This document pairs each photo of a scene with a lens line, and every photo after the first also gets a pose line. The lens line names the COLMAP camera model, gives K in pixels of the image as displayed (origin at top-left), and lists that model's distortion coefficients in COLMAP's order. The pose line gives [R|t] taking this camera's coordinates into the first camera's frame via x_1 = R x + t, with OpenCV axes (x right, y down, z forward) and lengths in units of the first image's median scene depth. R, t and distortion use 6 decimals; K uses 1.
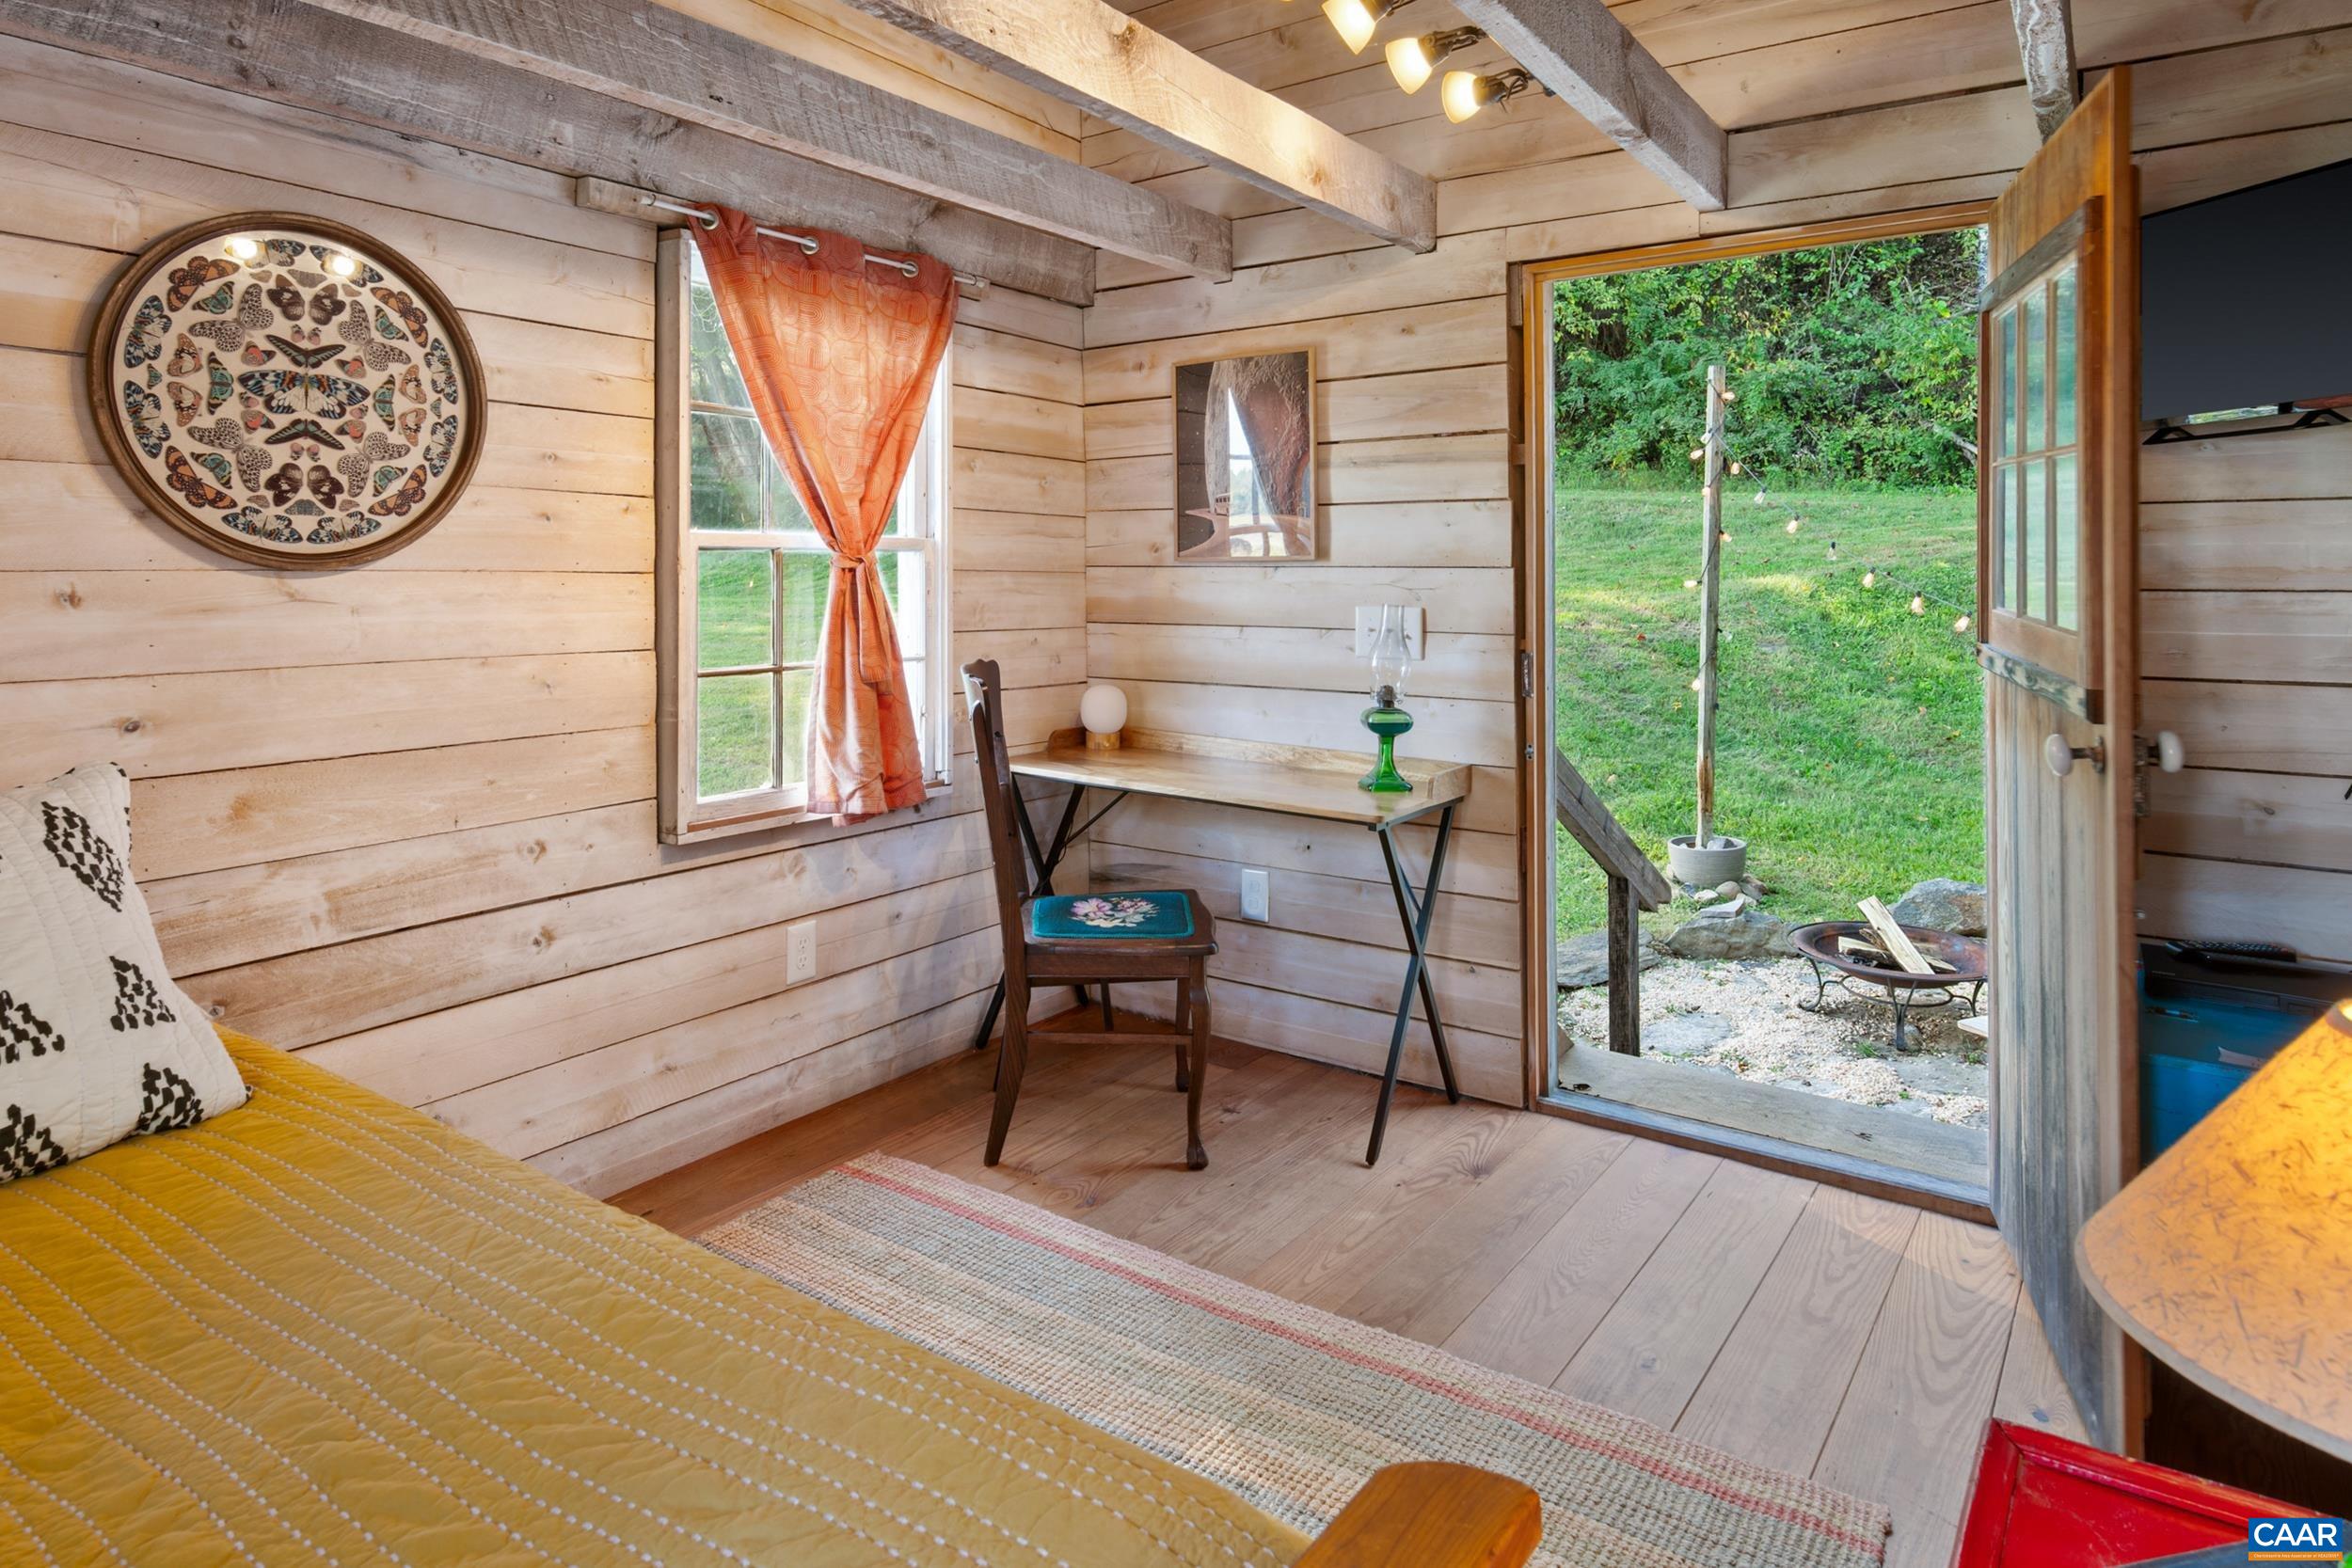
lens RADIAL K [[1375.6, 0, 1131.8], [0, 1375.6, 585.7], [0, 0, 1]] dist [0.030689, -0.000770]
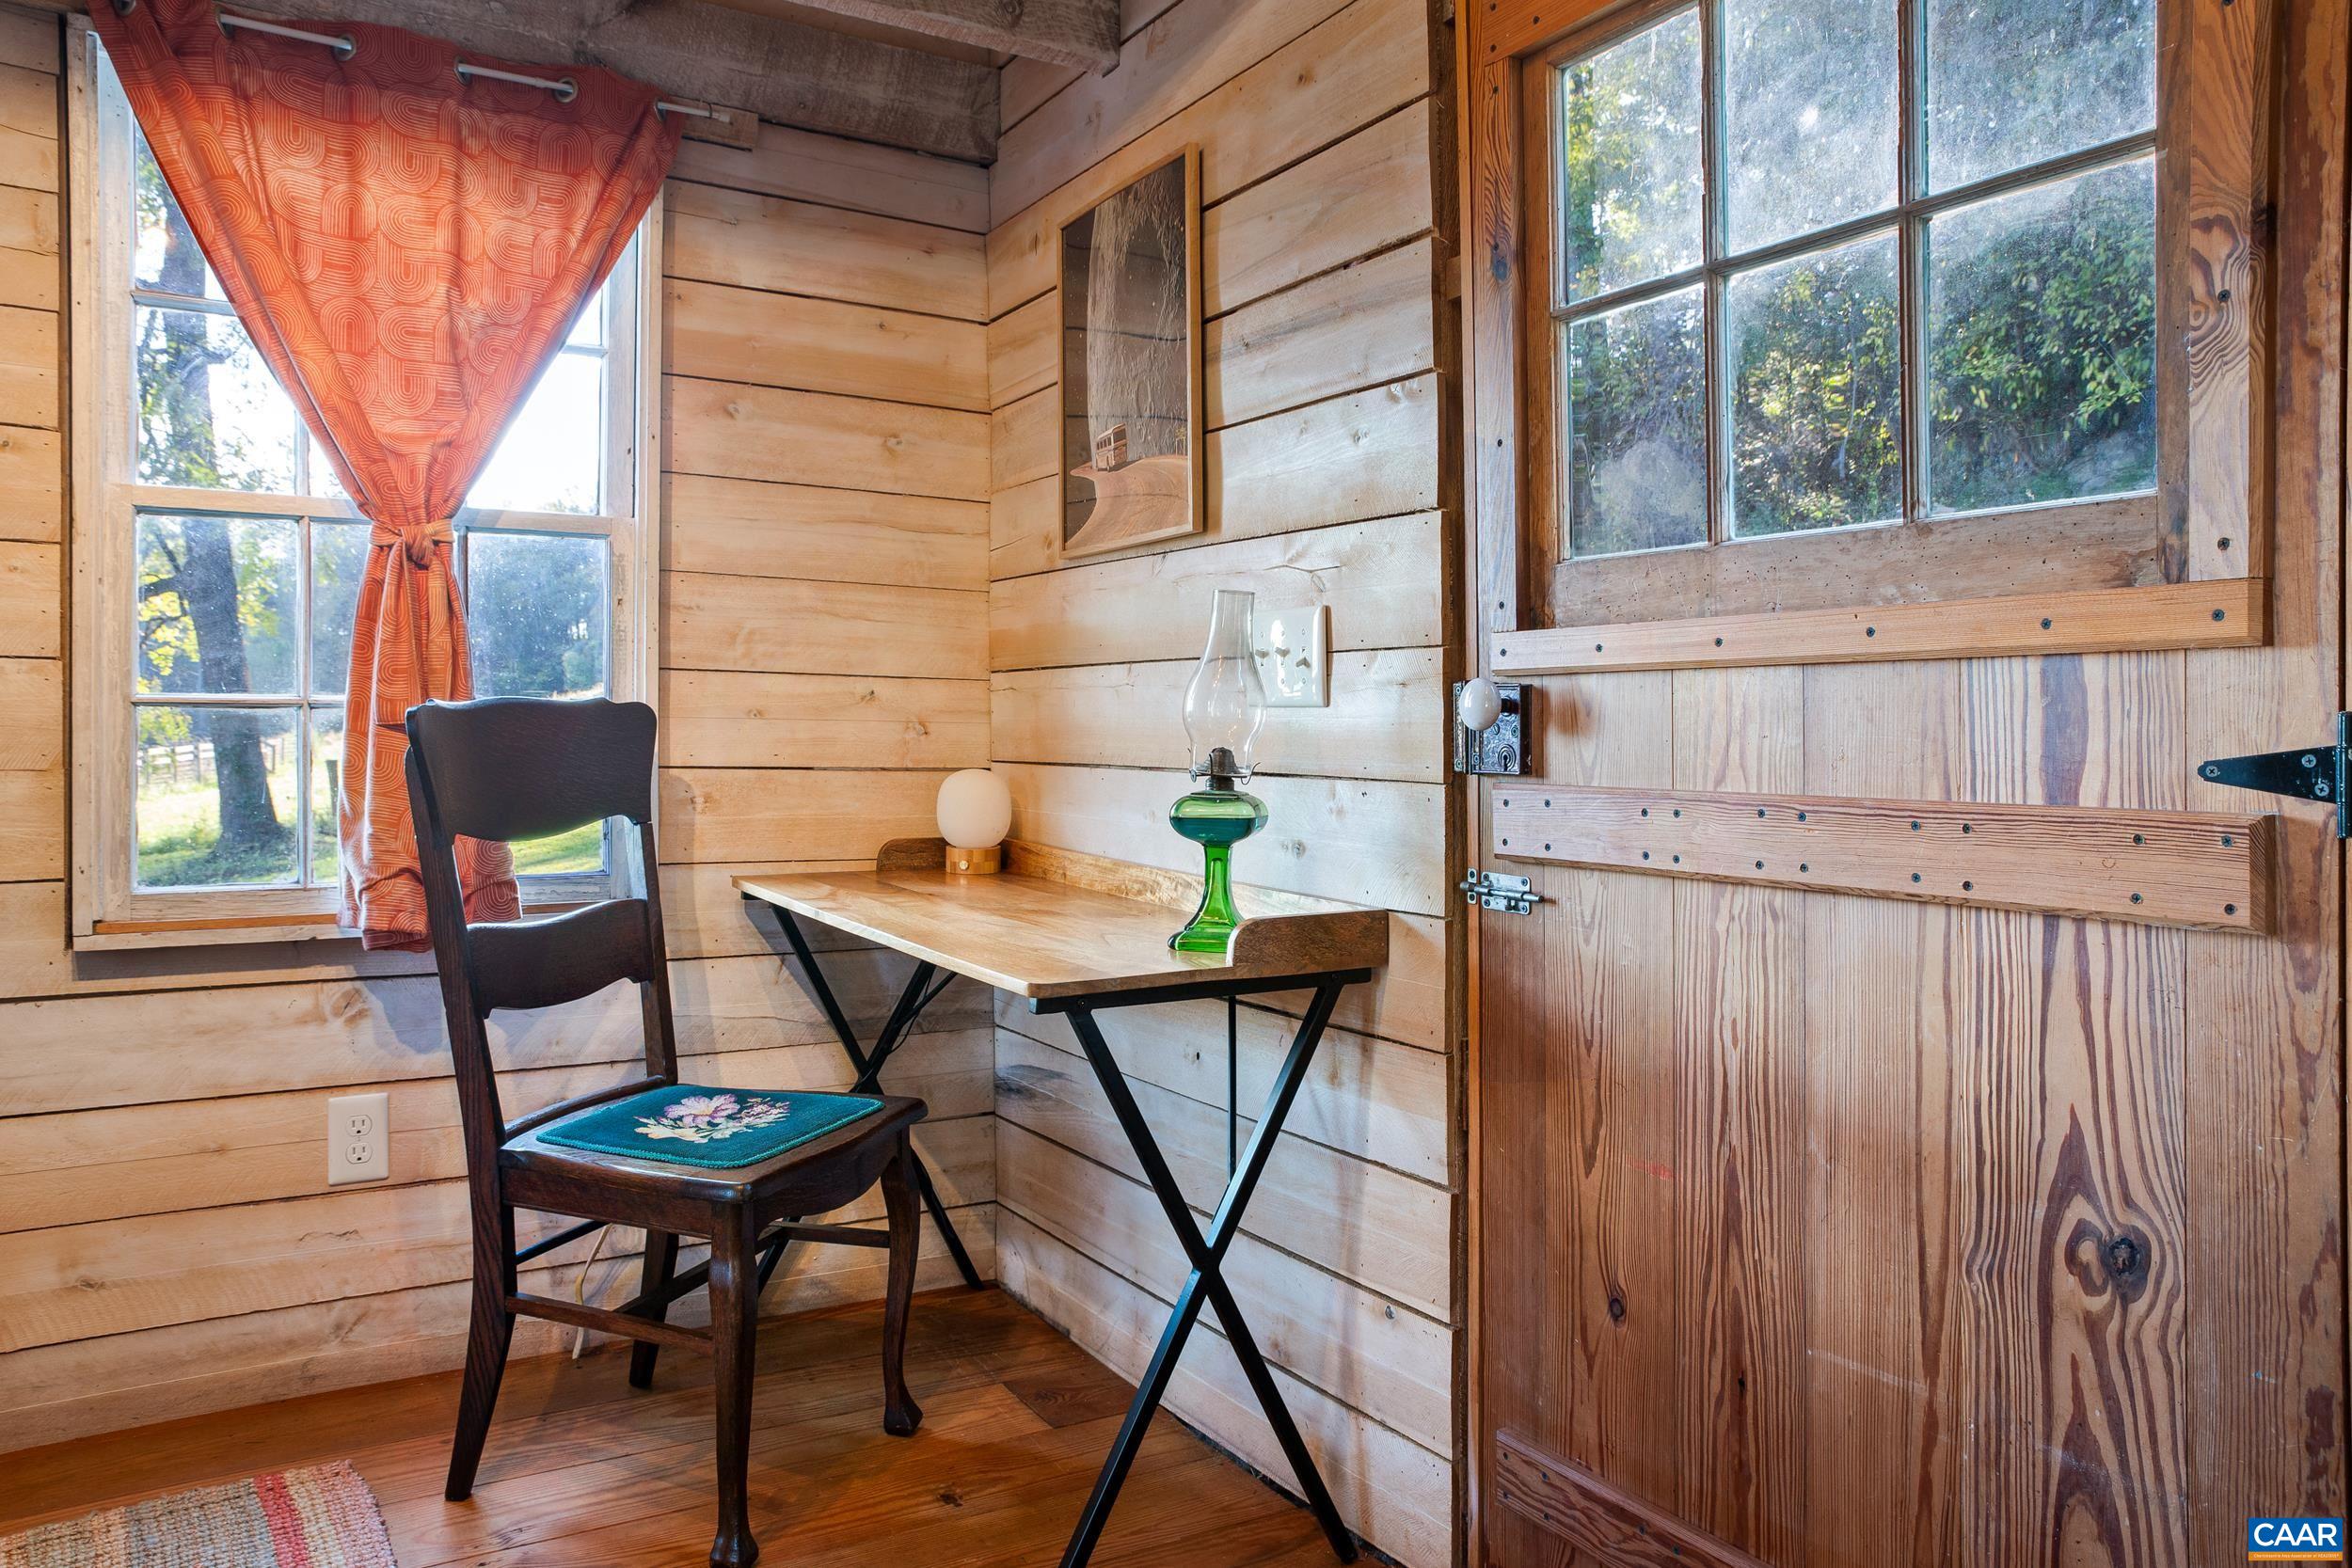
lens RADIAL K [[1685.2, 0, 1191.7], [0, 1685.2, 758.3], [0, 0, 1]] dist [-0.027998, 0.033742]
pose [[0.924788, 0.015776, -0.380156, 0.413499], [-0.014116, 0.999875, 0.007154, 0.070970], [0.380221, -0.001250, 0.924895, 0.400203]]
